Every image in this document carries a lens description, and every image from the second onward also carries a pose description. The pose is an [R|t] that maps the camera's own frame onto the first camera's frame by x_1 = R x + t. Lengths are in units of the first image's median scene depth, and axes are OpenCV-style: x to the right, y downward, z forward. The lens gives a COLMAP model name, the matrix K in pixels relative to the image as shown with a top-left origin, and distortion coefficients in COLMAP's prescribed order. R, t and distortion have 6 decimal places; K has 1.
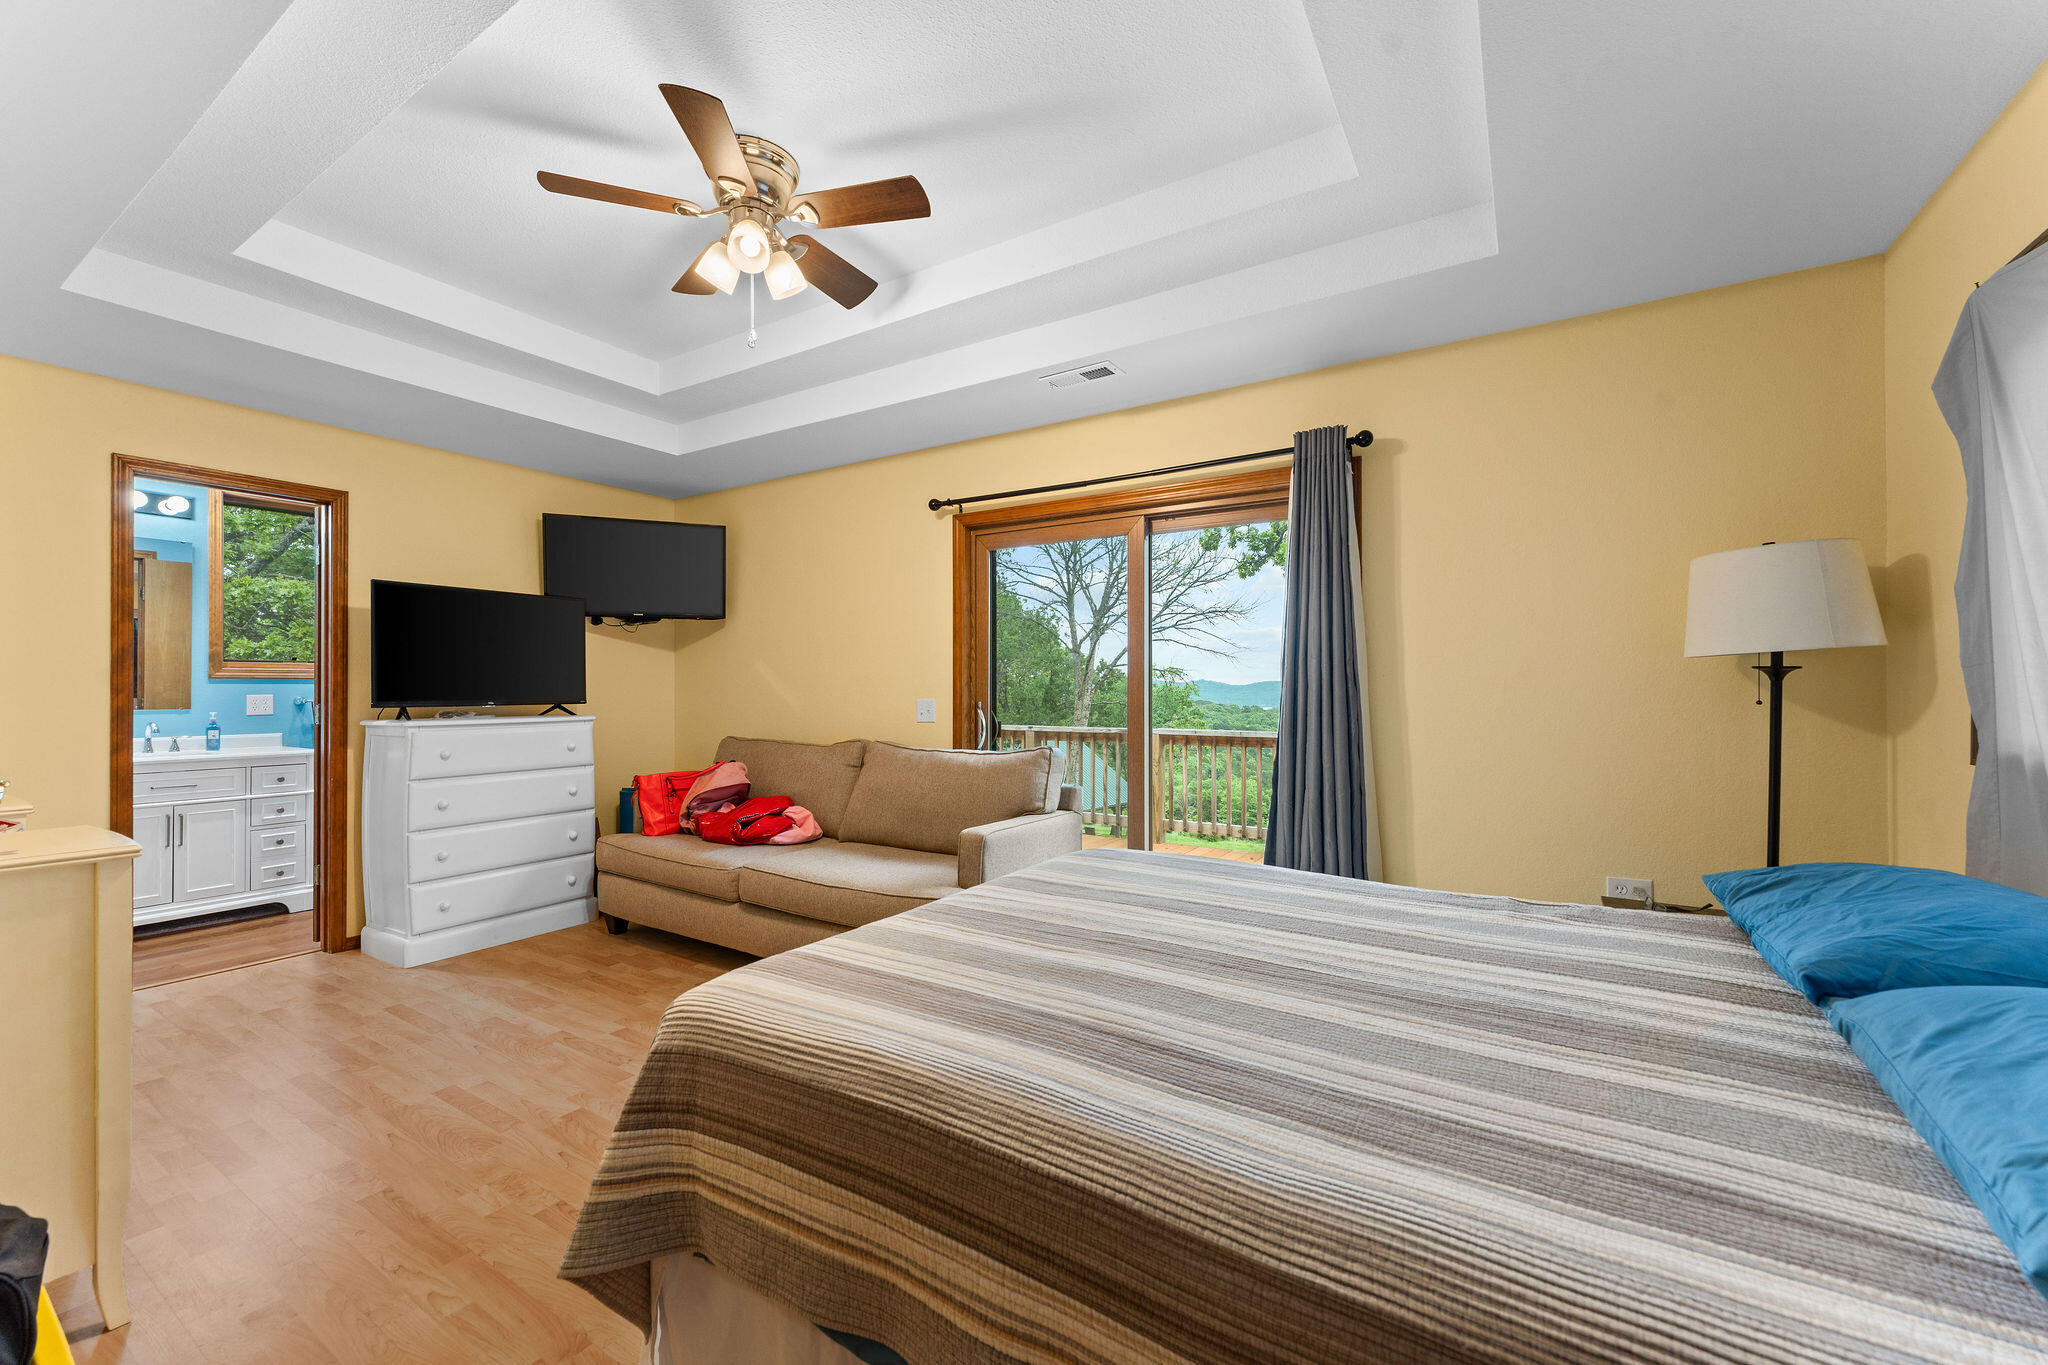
lens RADIAL K [[811.8, 0, 1014.5], [0, 811.8, 693.3], [0, 0, 1]] dist [0.002144, -0.000136]
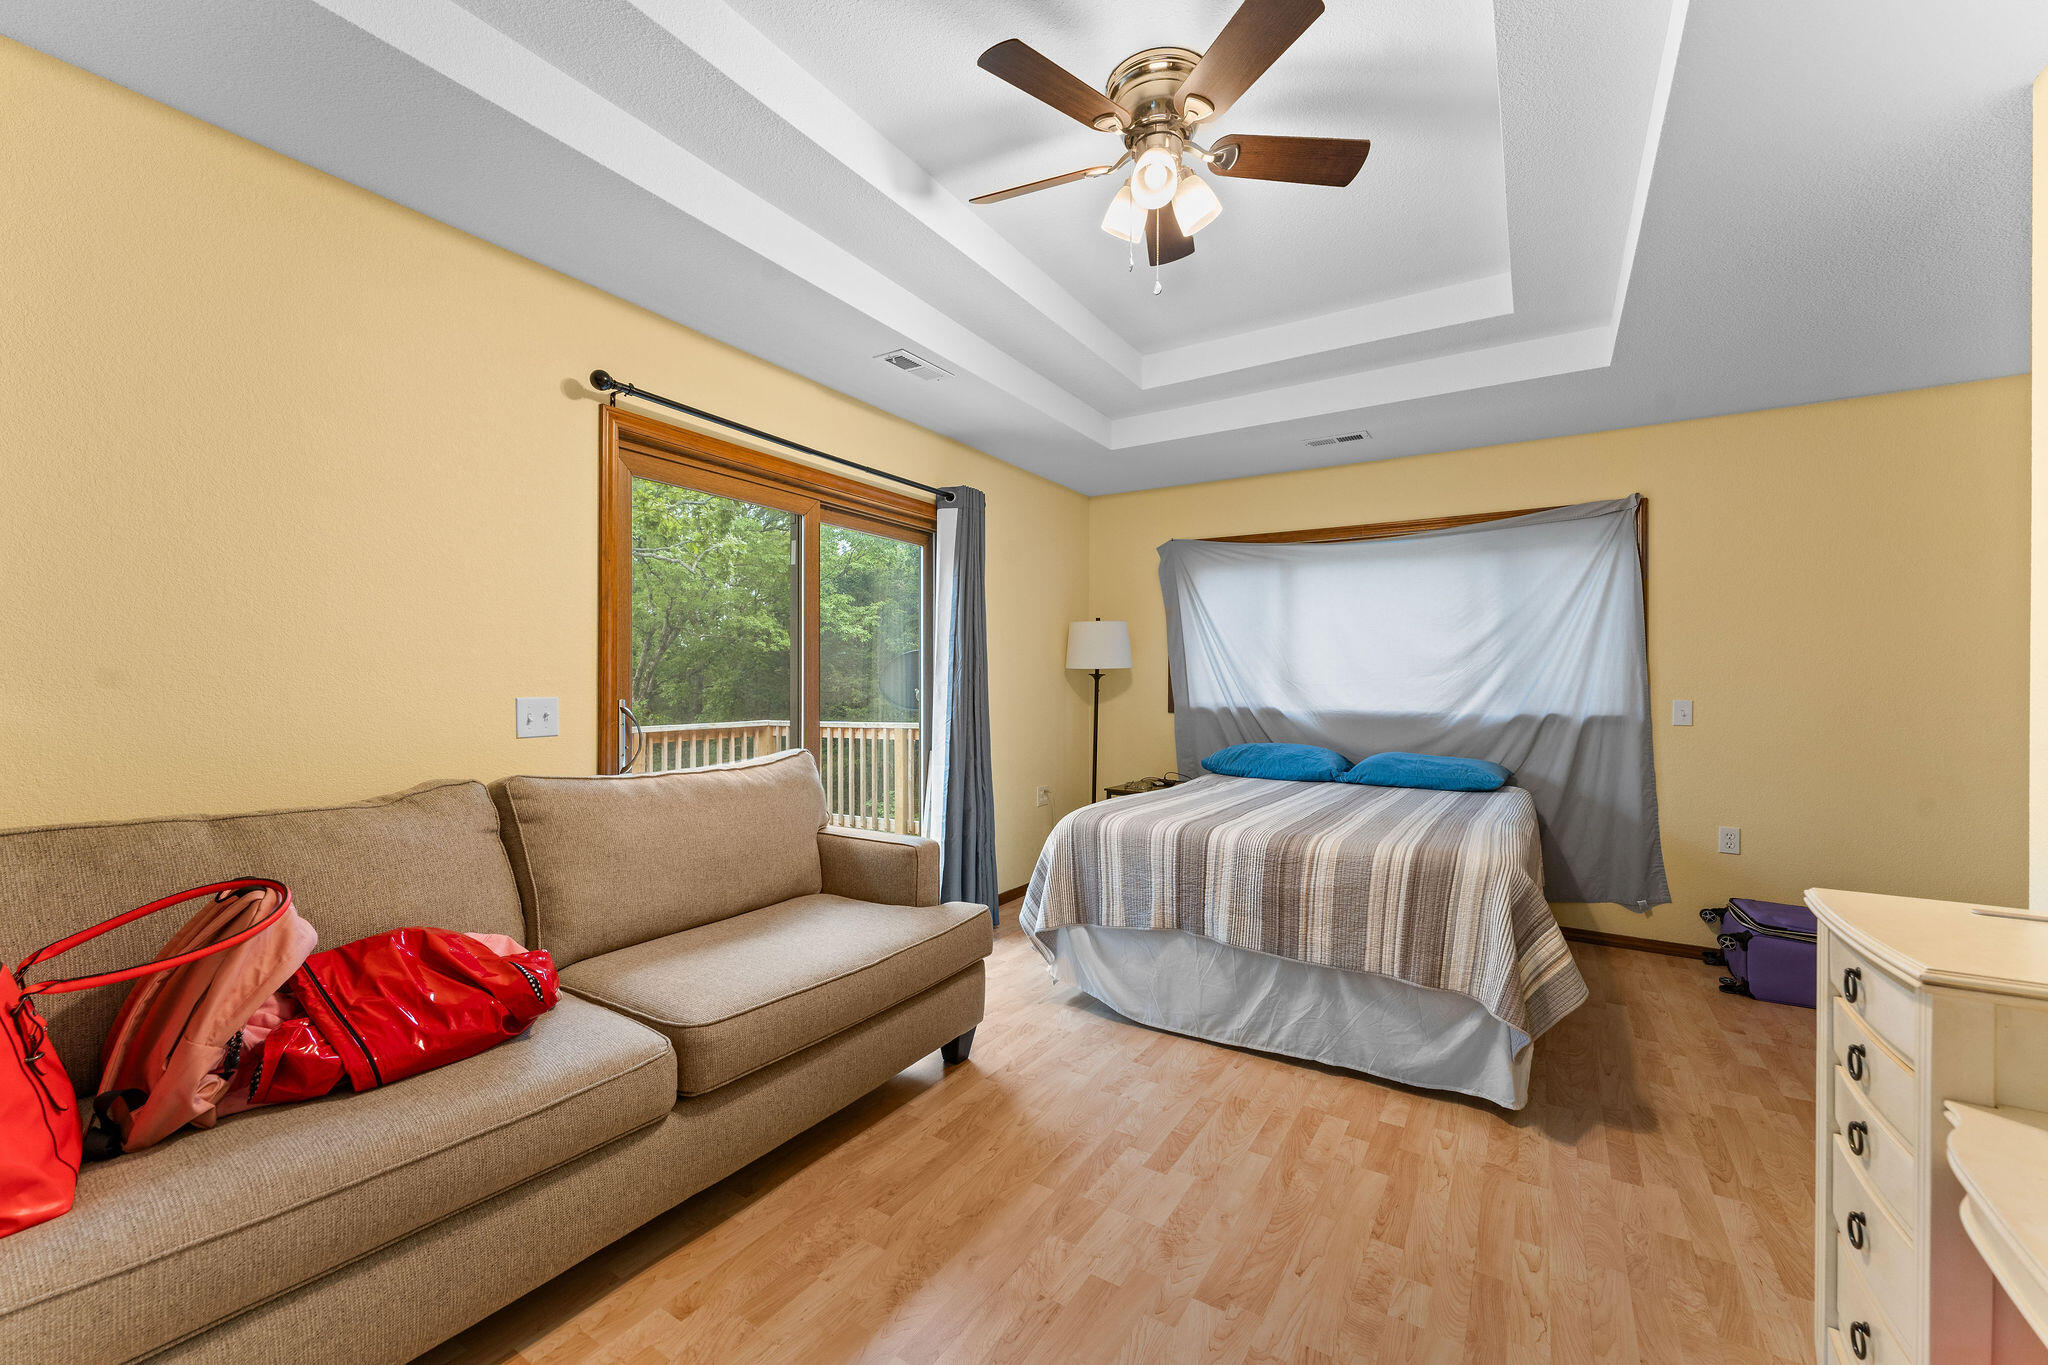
lens RADIAL K [[811.8, 0, 1028.3], [0, 811.8, 681.1], [0, 0, 1]] dist [0.002144, -0.000136]
pose [[-0.010893, 0.008194, 0.999907, -0.762499], [0.001550, 0.999965, -0.008178, 0.001493], [-0.999939, 0.001461, -0.010905, 0.731004]]
